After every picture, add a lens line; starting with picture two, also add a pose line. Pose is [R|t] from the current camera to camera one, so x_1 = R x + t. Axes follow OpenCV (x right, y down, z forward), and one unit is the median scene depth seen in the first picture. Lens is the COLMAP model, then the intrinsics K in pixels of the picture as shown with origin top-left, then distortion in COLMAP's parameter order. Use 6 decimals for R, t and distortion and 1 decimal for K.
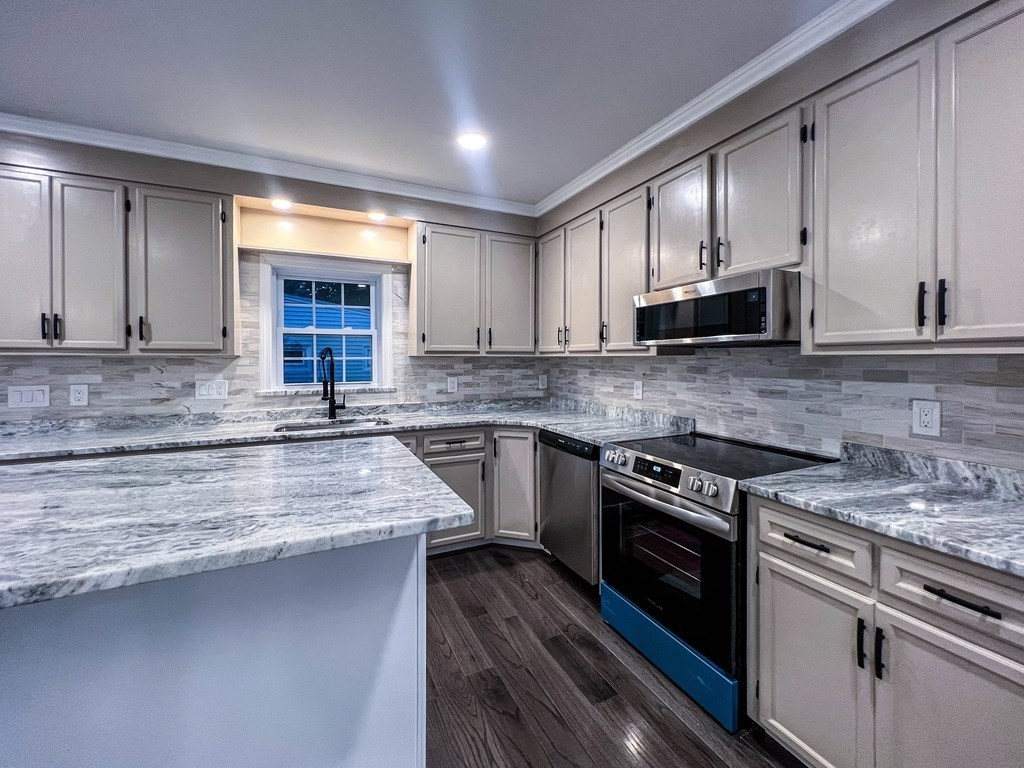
lens RADIAL K [[419.6, 0, 511.9], [0, 419.6, 359.9], [0, 0, 1]] dist [-0.001568, -0.000220]
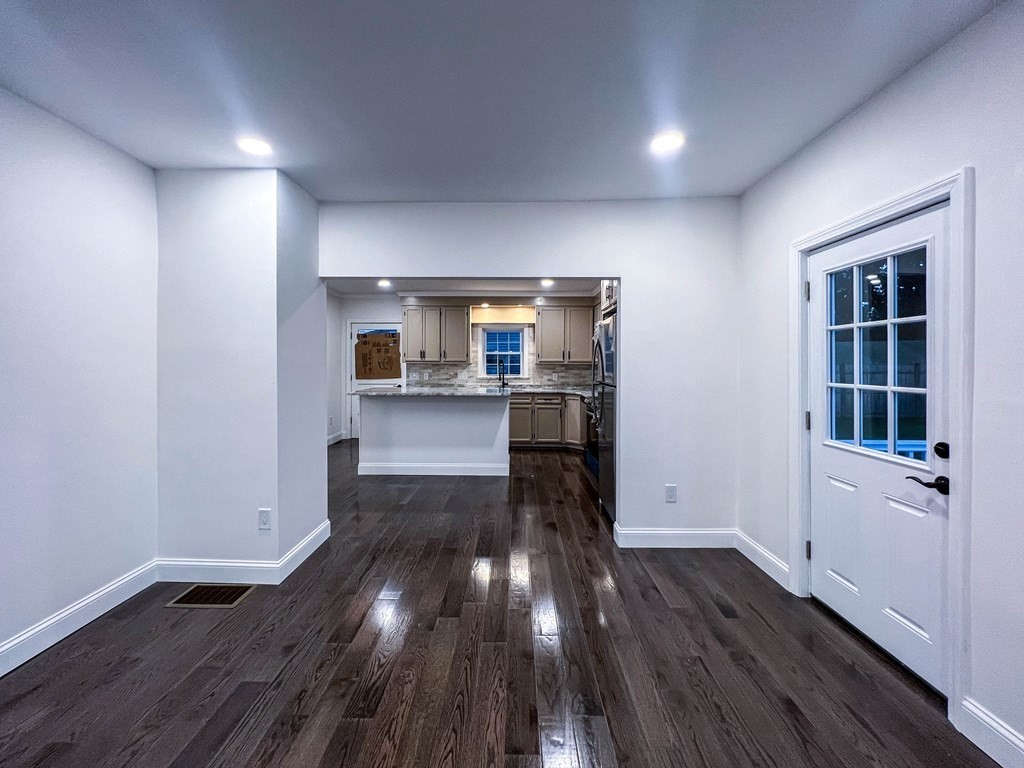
lens RADIAL K [[419.6, 0, 511.9], [0, 419.6, 359.9], [0, 0, 1]] dist [-0.001568, -0.000220]
pose [[0.899038, 0.002615, -0.437863, 0.696605], [-0.005747, 0.999967, -0.005827, -0.016363], [0.437833, 0.007756, 0.899023, -1.196278]]
